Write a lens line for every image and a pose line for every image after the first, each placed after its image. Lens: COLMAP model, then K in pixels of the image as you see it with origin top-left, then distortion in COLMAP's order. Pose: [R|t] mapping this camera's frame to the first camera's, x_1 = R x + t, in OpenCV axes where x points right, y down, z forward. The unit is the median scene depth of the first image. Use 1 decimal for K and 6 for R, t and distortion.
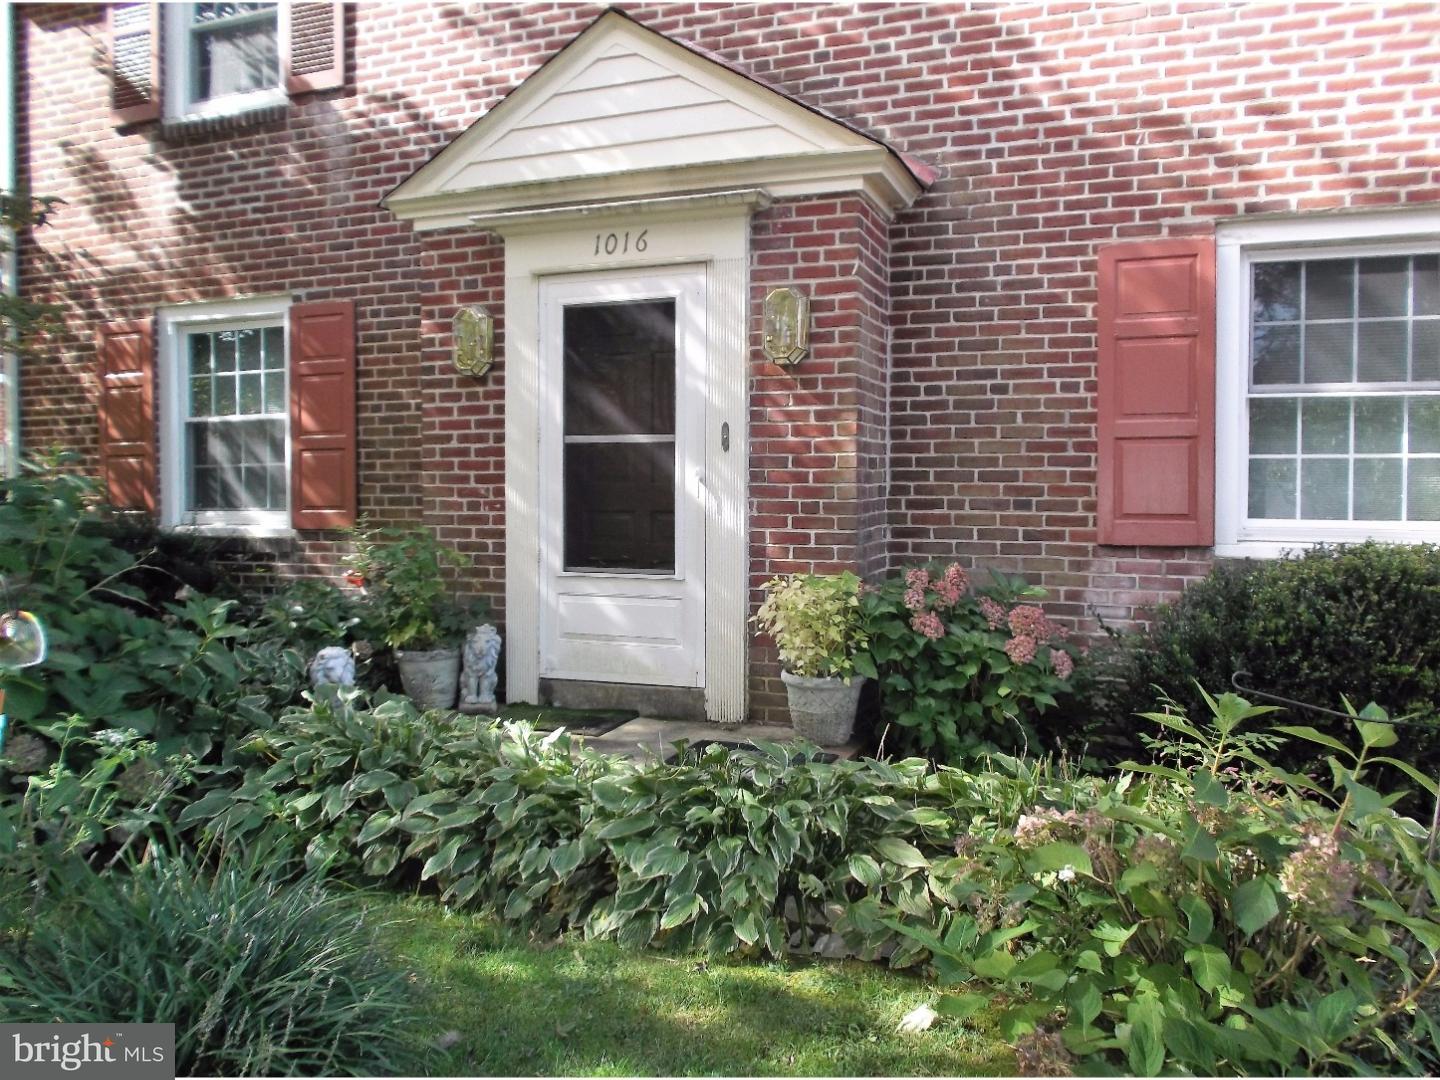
lens RADIAL K [[1100.1, 0, 738.1], [0, 1100.1, 544.1], [0, 0, 1]] dist [-0.057741, 0.039256]
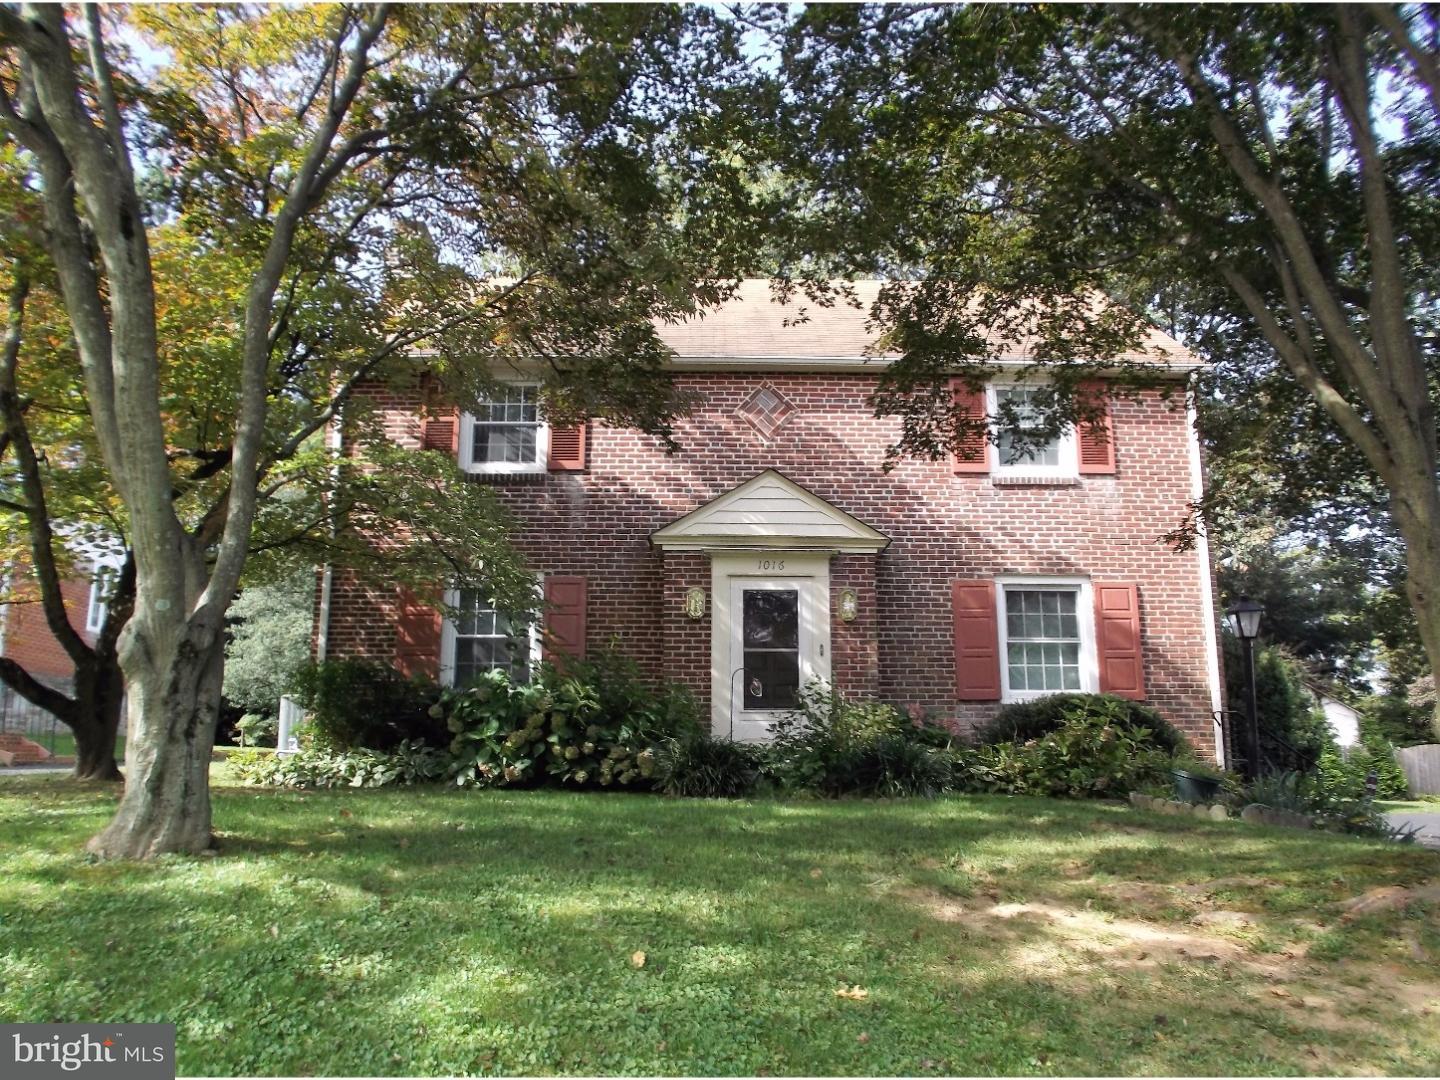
lens RADIAL K [[1100.1, 0, 738.1], [0, 1100.1, 544.1], [0, 0, 1]] dist [-0.057741, 0.039256]
pose [[0.920088, 0.079129, 0.383635, -1.081503], [0.020155, 0.968523, -0.248108, 0.259285], [-0.391192, 0.236013, 0.889532, -1.060228]]
